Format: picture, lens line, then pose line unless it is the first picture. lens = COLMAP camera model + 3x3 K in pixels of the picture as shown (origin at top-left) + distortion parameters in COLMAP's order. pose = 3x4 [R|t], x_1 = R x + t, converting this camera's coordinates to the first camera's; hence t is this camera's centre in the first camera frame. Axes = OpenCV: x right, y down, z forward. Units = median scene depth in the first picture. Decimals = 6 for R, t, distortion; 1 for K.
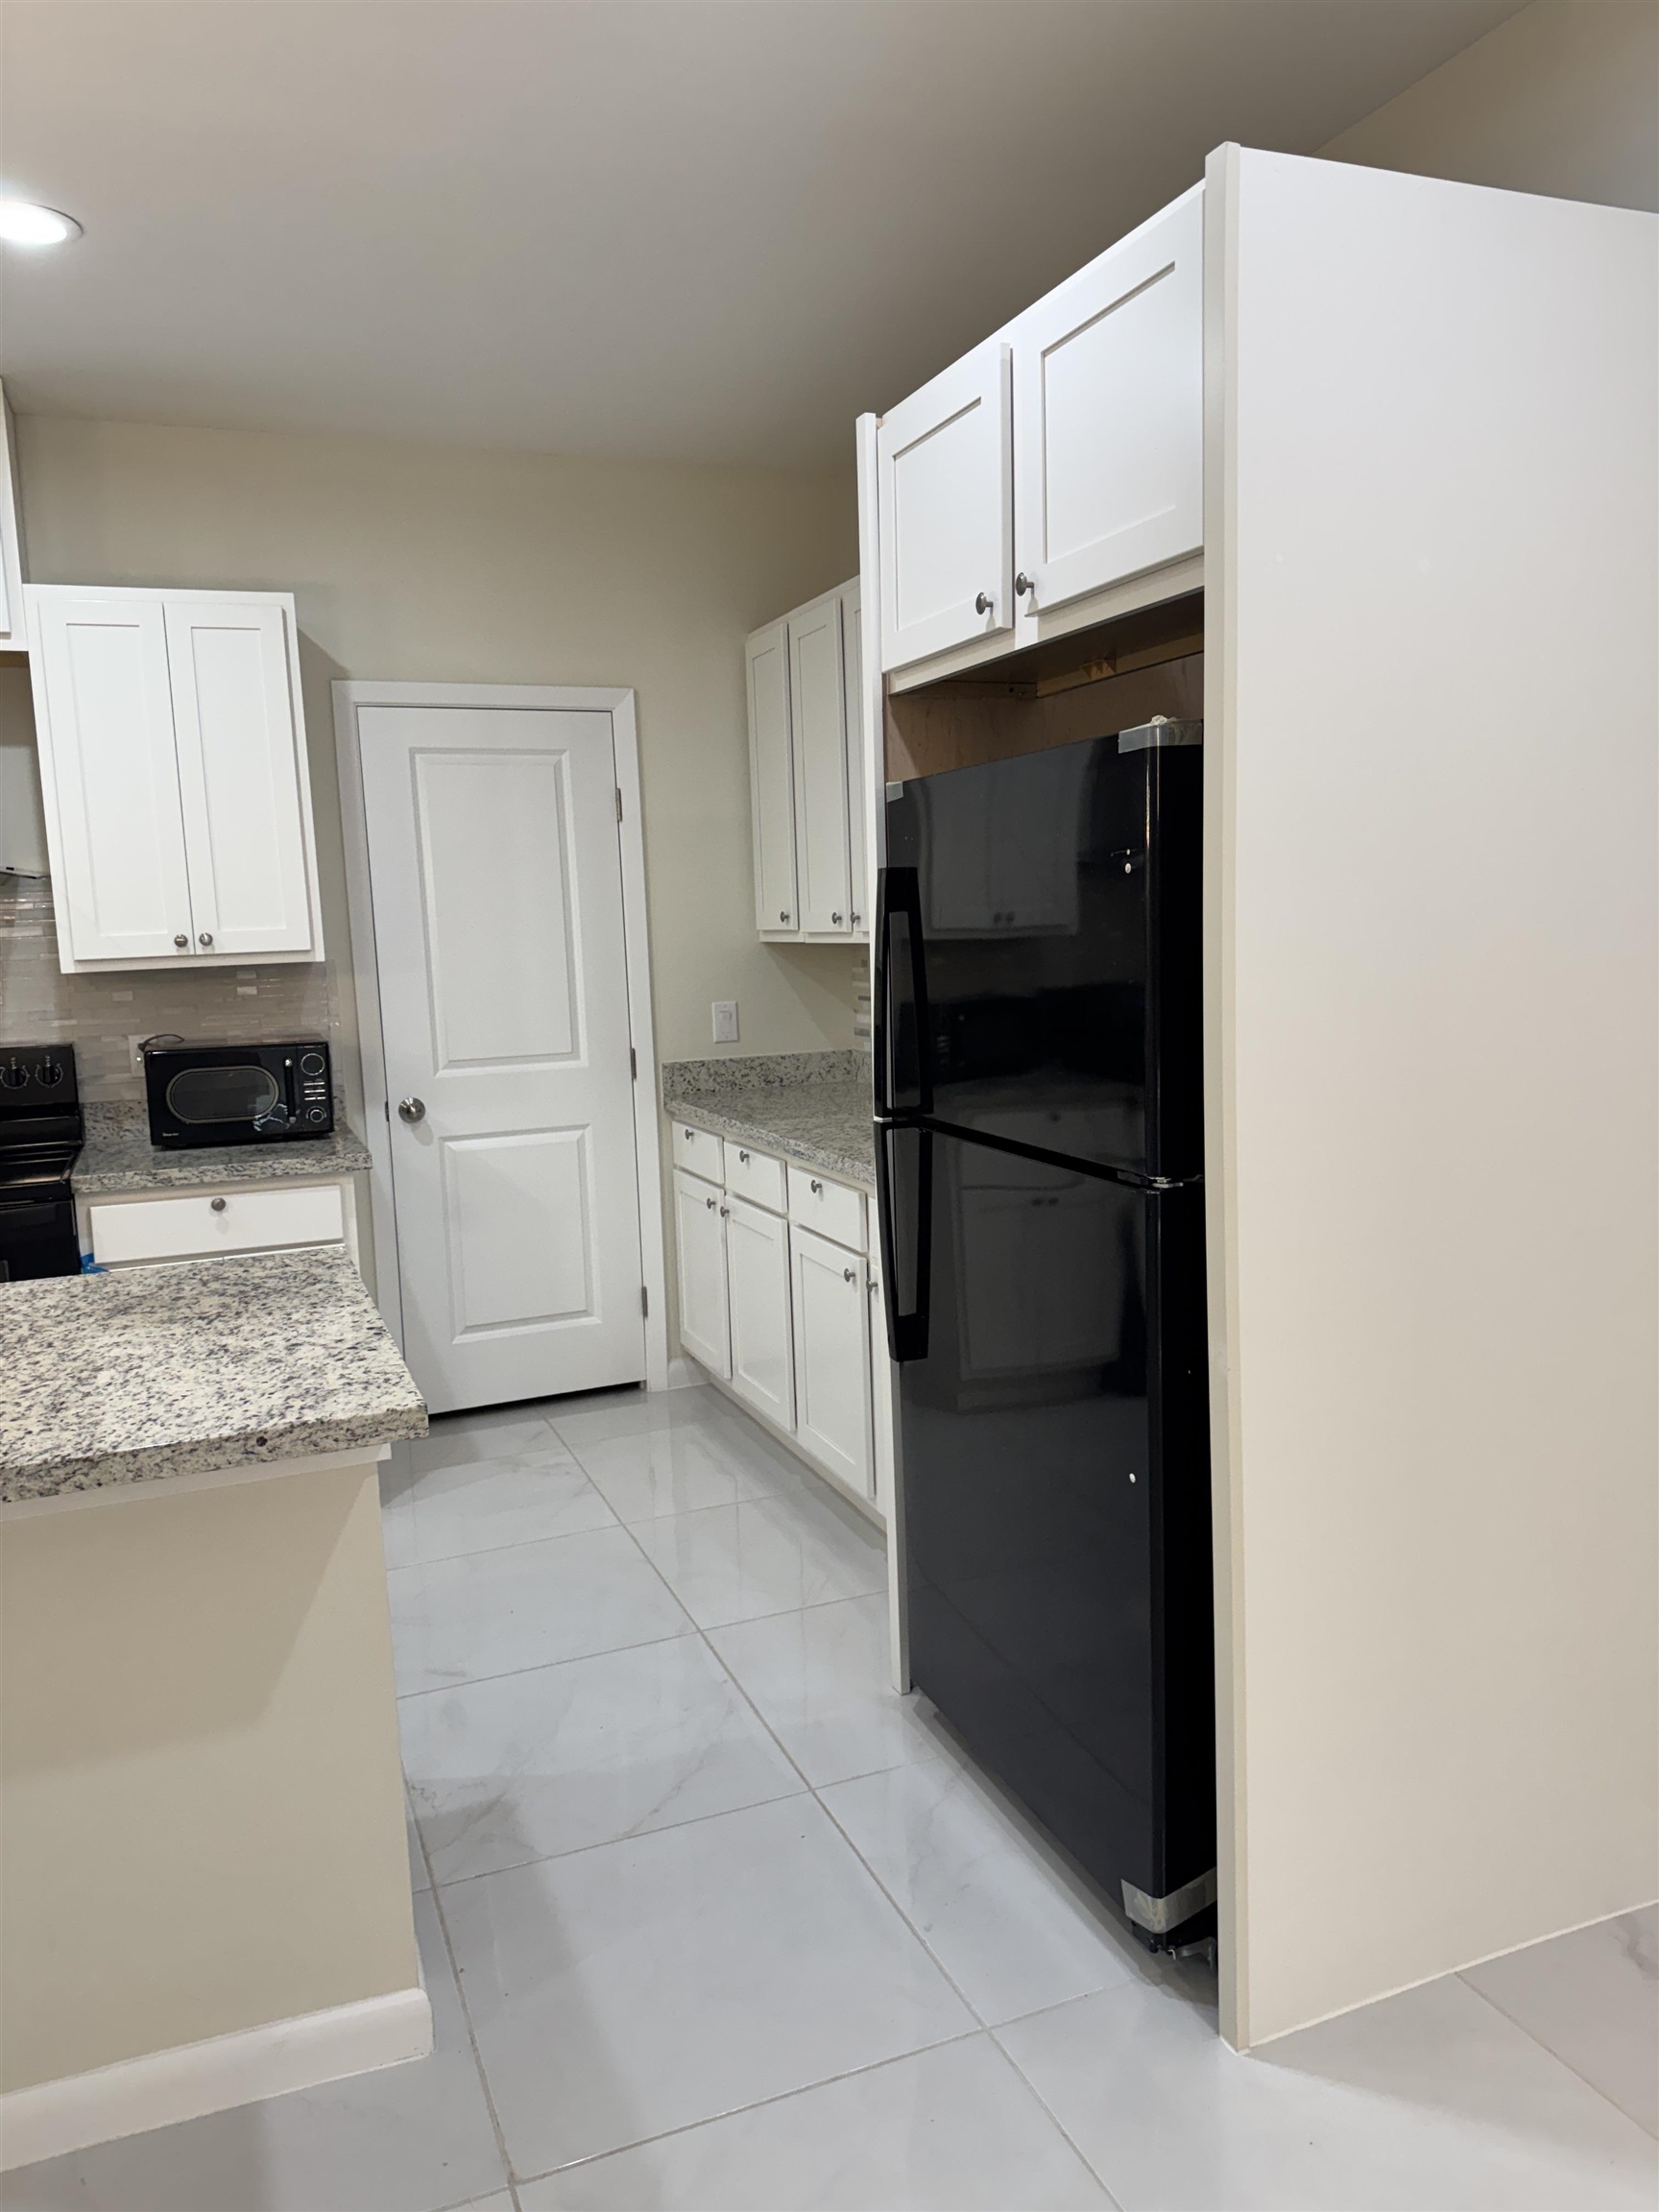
lens RADIAL K [[1562.8, 0, 823.2], [0, 1562.8, 1103.4], [0, 0, 1]] dist [0.149382, -0.288294]
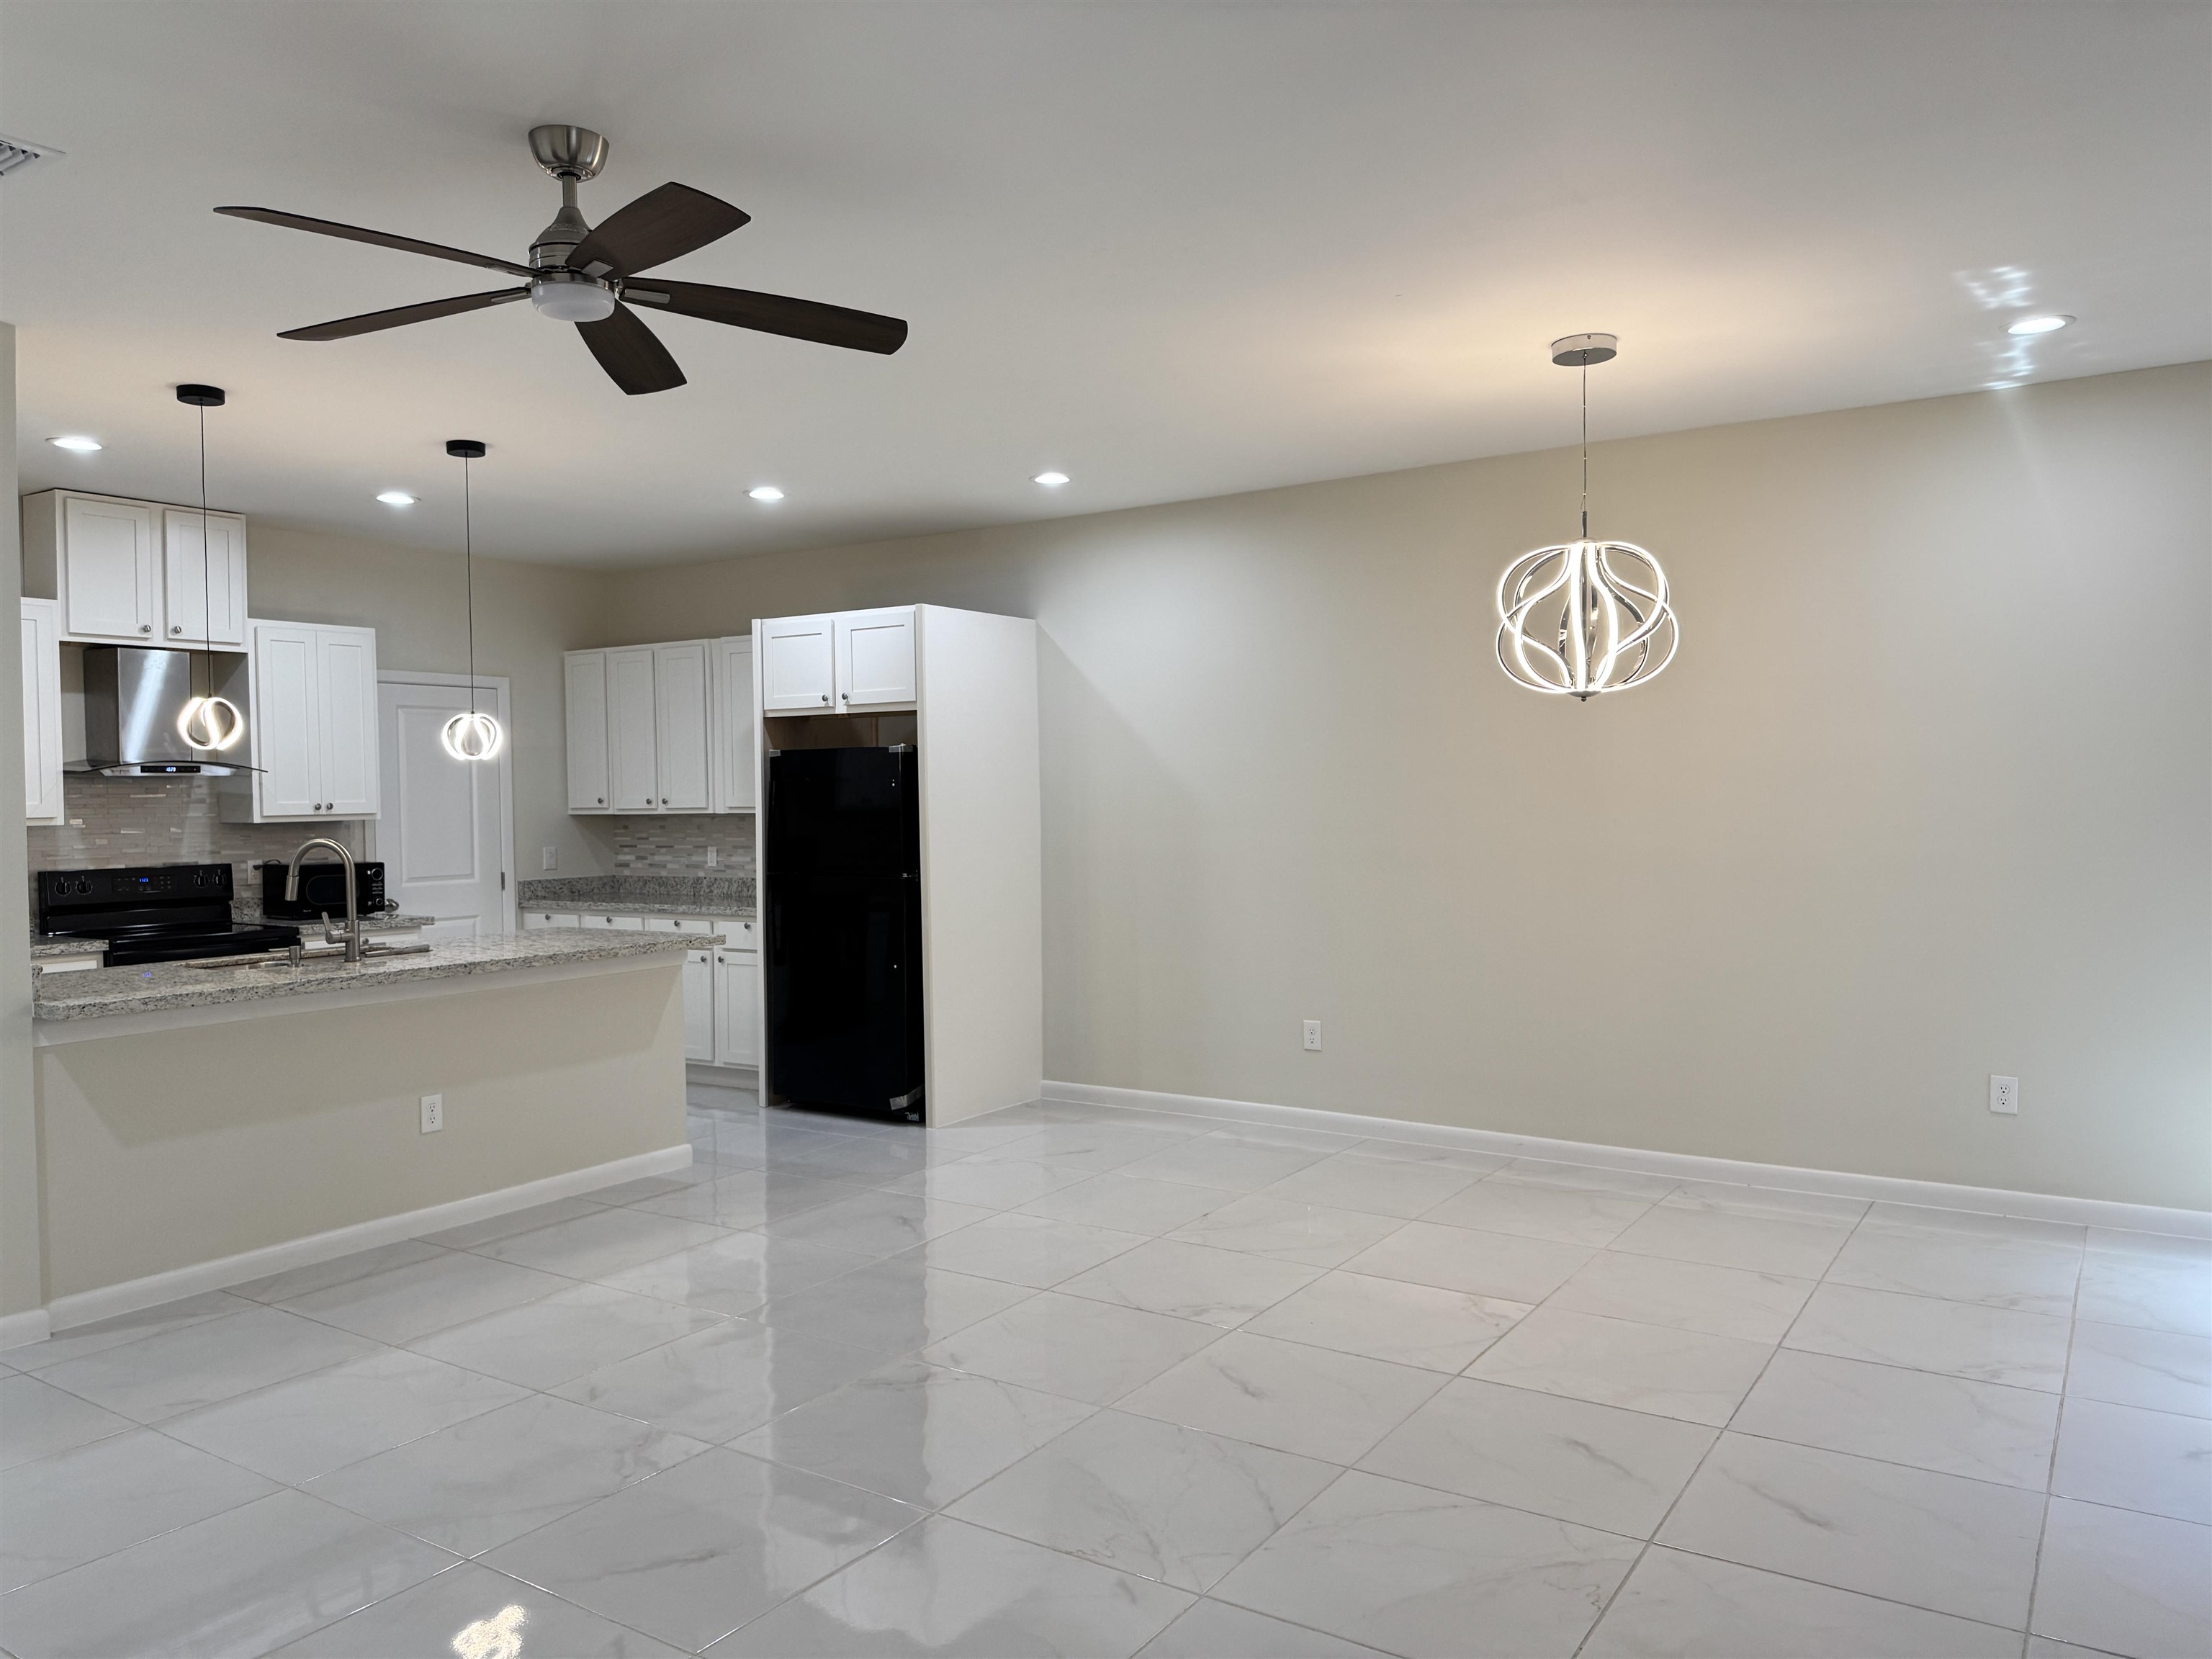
lens RADIAL K [[1577.6, 0, 1145.6], [0, 1577.6, 826.9], [0, 0, 1]] dist [0.047403, -0.077506]
pose [[0.813395, 0.012651, 0.581573, -0.683363], [0.056180, 0.993382, -0.100183, 0.160172], [-0.578992, 0.114161, 0.807301, -1.048360]]
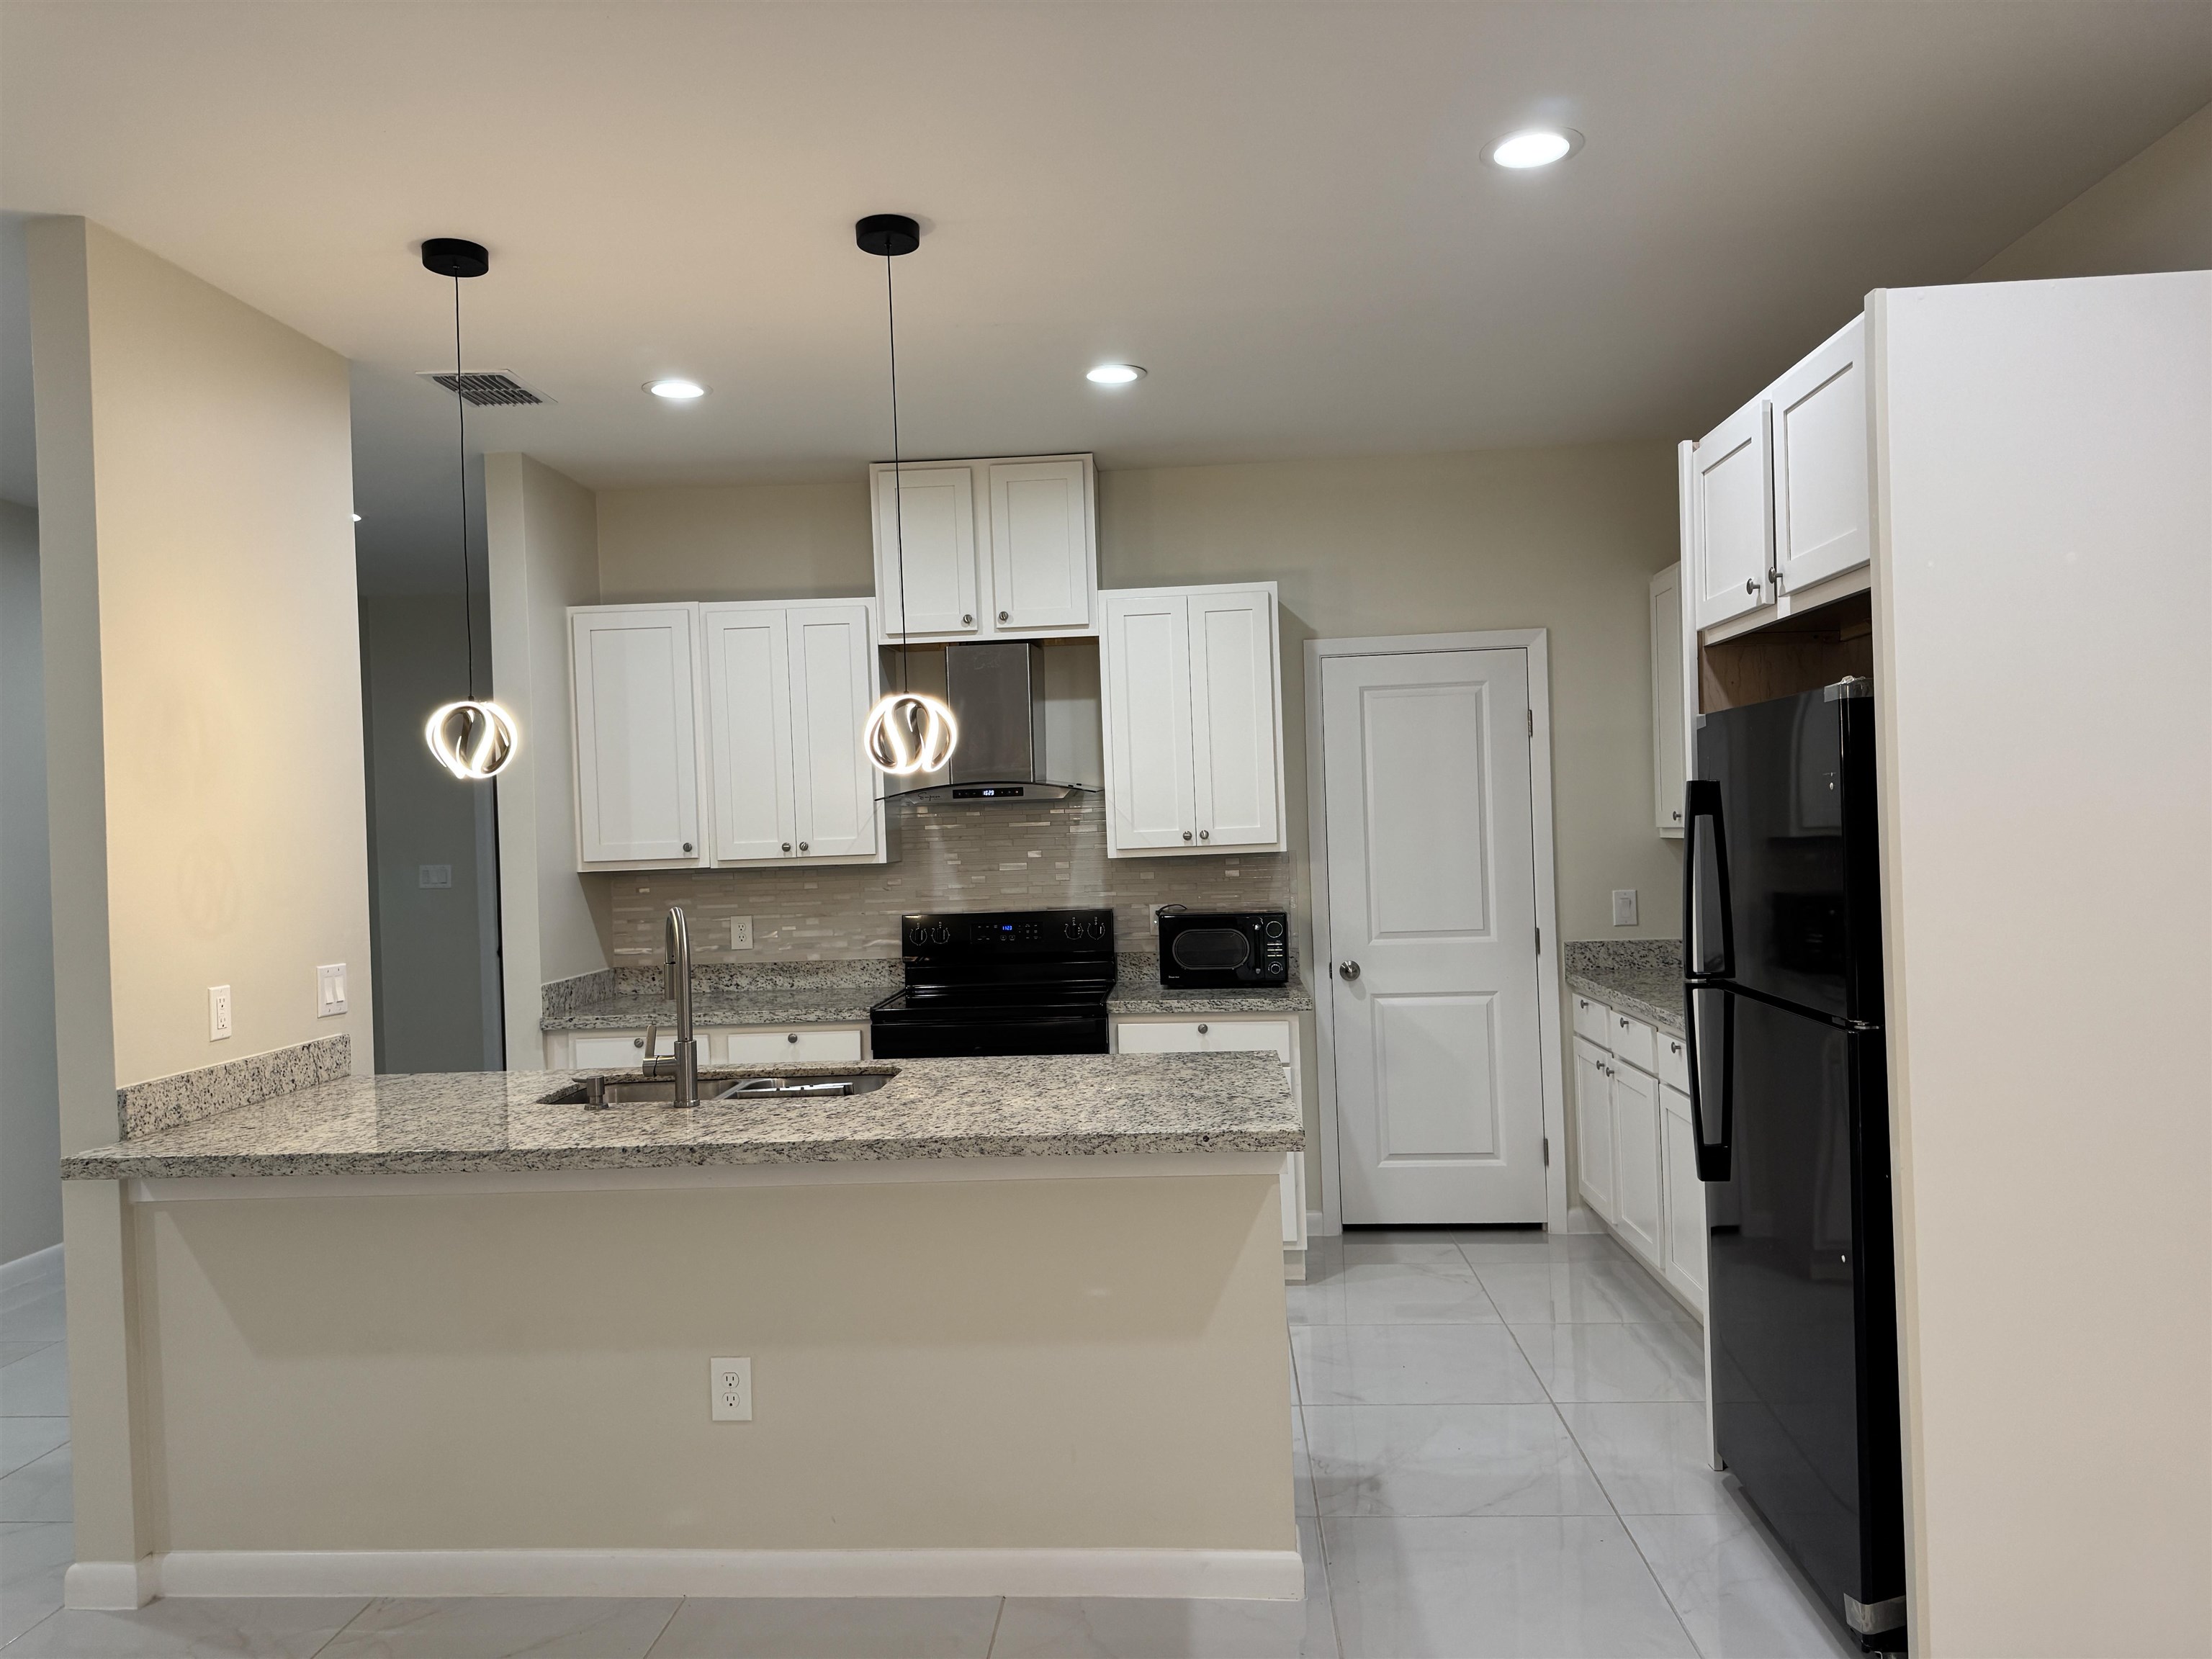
lens RADIAL K [[1562.8, 0, 1106.0], [0, 1562.8, 829.5], [0, 0, 1]] dist [0.149382, -0.288294]
pose [[0.903040, 0.006053, -0.429514, 0.110136], [-0.051805, 0.994137, -0.094908, 0.023858], [0.426421, 0.107957, 0.898059, -0.237677]]
